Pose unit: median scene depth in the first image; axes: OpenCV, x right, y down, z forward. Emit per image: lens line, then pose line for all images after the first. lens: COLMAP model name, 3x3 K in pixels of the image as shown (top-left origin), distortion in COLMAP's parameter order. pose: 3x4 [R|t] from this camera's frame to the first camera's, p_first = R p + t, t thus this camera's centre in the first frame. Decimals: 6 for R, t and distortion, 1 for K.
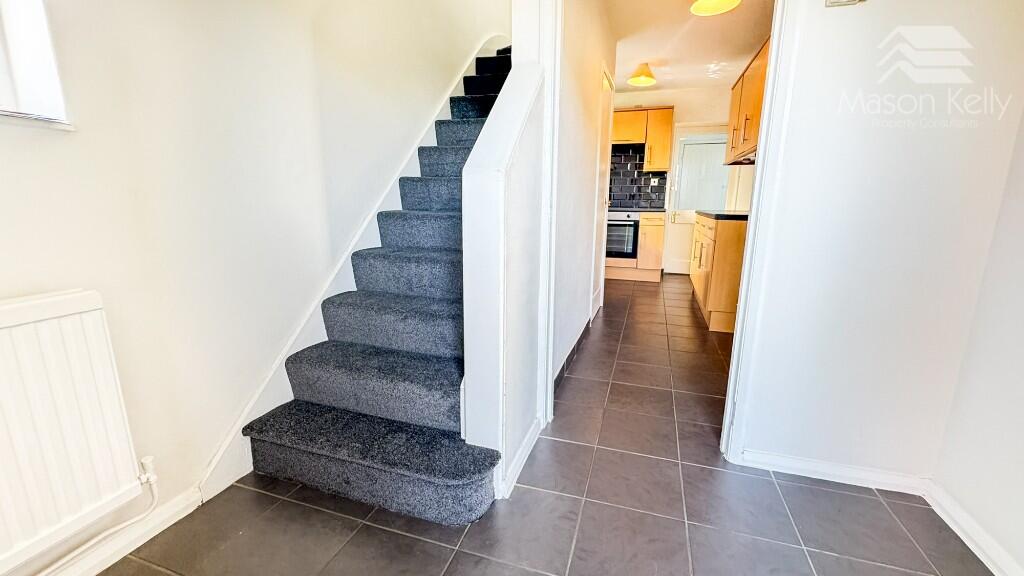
lens RADIAL K [[421.9, 0, 512.0], [0, 421.9, 288.0], [0, 0, 1]] dist [0.000183, -0.000023]
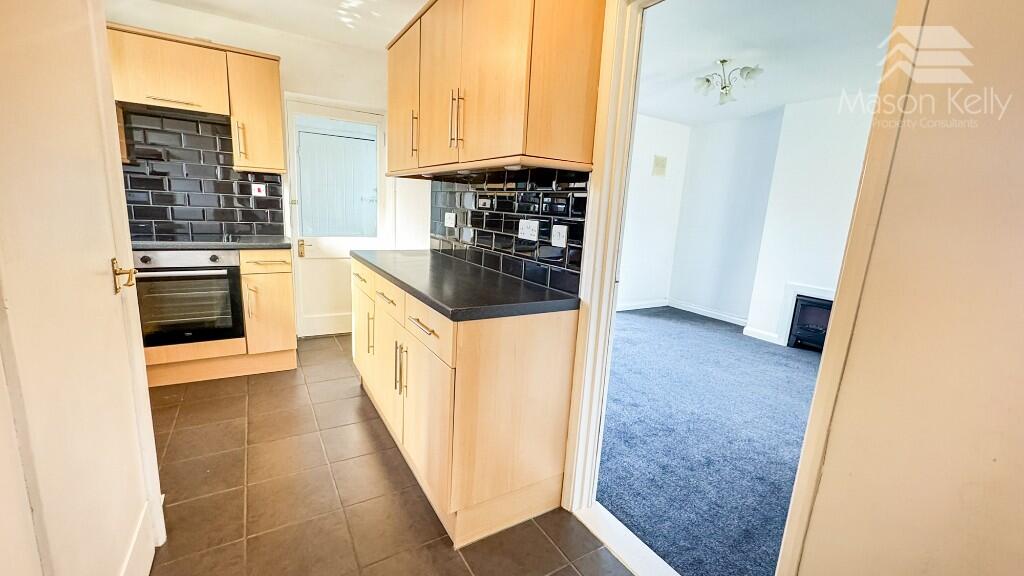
lens RADIAL K [[409.2, 0, 512.0], [0, 409.2, 288.0], [0, 0, 1]] dist [-0.000413, -0.000077]
pose [[0.641055, -0.117597, 0.758432, 0.131001], [0.109533, 0.992095, 0.061246, -0.125310], [-0.759639, 0.043812, 0.648868, 0.417427]]
